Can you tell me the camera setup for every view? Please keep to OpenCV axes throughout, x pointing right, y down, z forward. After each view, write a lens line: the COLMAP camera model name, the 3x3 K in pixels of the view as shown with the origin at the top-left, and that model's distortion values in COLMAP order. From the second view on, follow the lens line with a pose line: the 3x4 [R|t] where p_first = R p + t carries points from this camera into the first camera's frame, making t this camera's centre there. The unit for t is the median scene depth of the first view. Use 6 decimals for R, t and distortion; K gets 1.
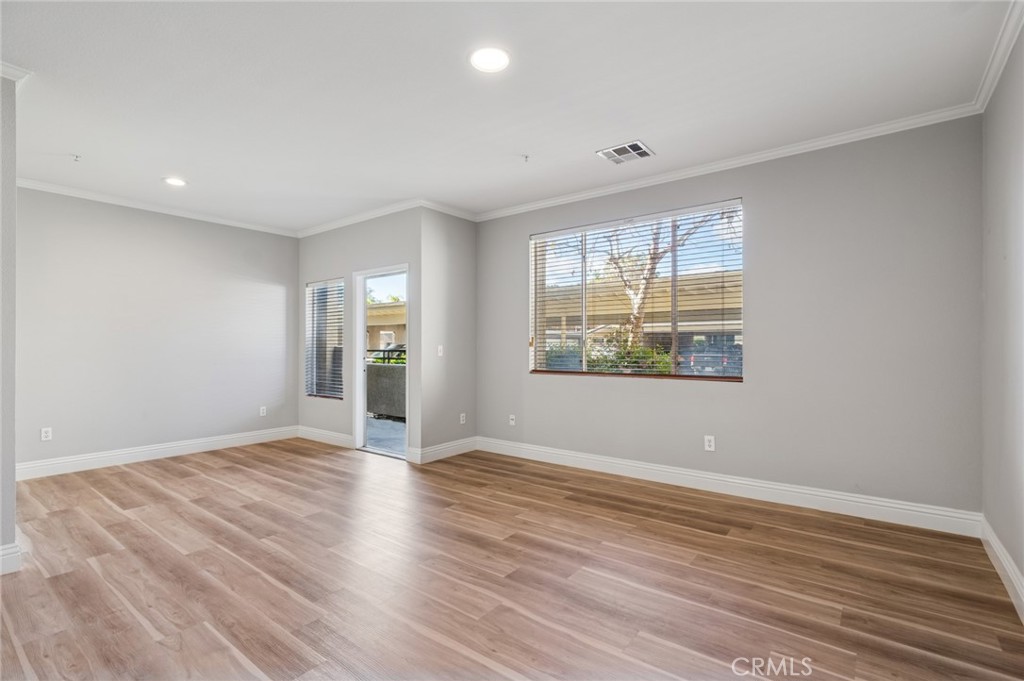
lens RADIAL K [[471.5, 0, 535.2], [0, 471.5, 348.9], [0, 0, 1]] dist [-0.015691, -0.000081]
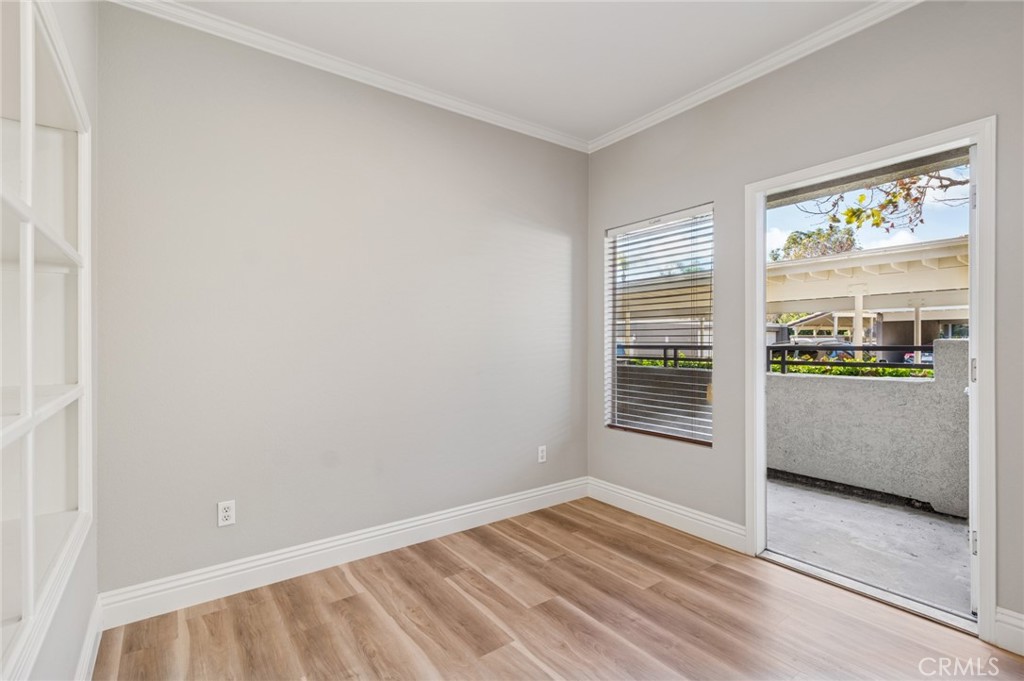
lens RADIAL K [[475.7, 0, 515.1], [0, 475.7, 339.3], [0, 0, 1]] dist [0.001046, -0.000281]
pose [[0.952674, -0.004747, -0.303957, -0.417305], [0.002528, 0.999967, -0.007694, -0.002375], [0.303984, 0.006561, 0.952655, 0.419922]]
